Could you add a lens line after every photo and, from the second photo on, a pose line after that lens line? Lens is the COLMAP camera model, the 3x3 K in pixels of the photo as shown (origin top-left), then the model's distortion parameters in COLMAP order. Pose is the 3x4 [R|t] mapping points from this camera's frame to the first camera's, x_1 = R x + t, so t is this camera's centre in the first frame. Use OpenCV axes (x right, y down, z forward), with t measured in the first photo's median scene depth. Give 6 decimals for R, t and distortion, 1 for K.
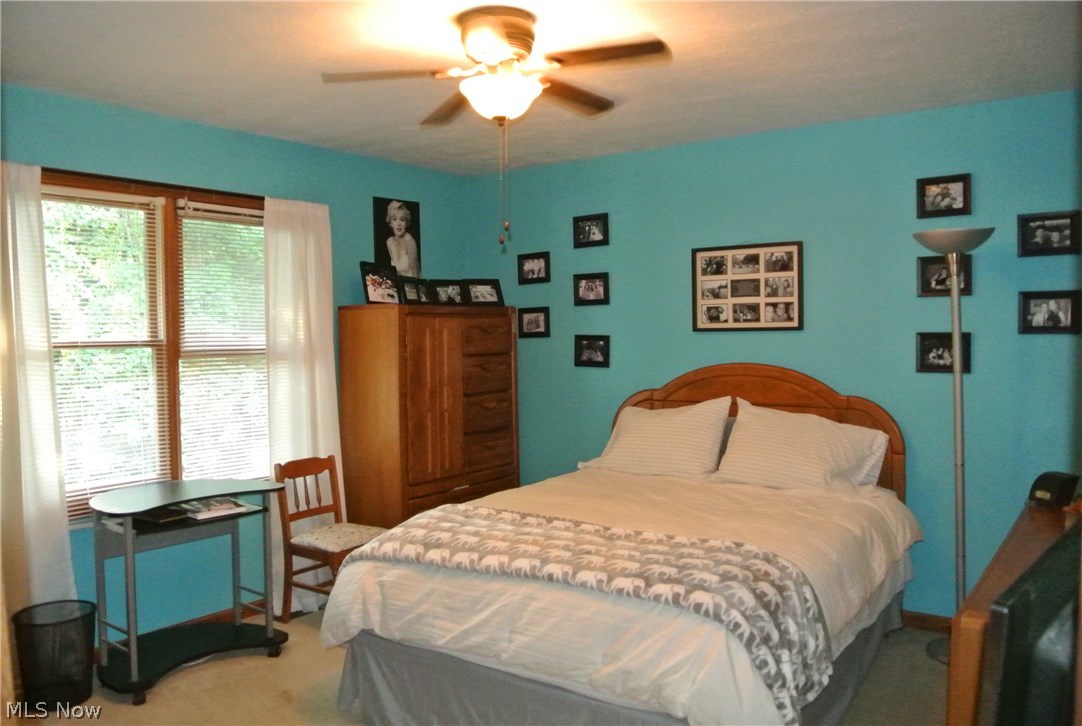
lens RADIAL K [[843.9, 0, 539.3], [0, 843.9, 360.9], [0, 0, 1]] dist [-0.068222, 0.002998]
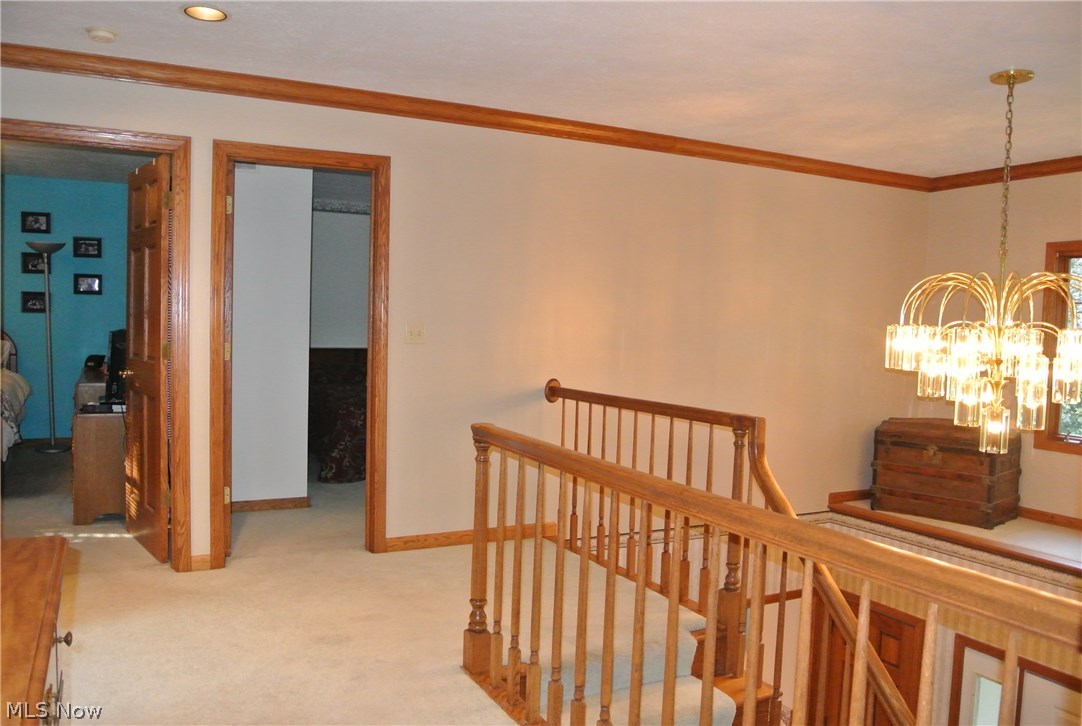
lens RADIAL K [[843.9, 0, 539.3], [0, 843.9, 360.9], [0, 0, 1]] dist [-0.068222, 0.002998]
pose [[0.435157, -0.022261, 0.900079, -0.757041], [-0.000714, 0.999685, 0.025069, 0.079671], [-0.900354, -0.011551, 0.435004, -0.930232]]
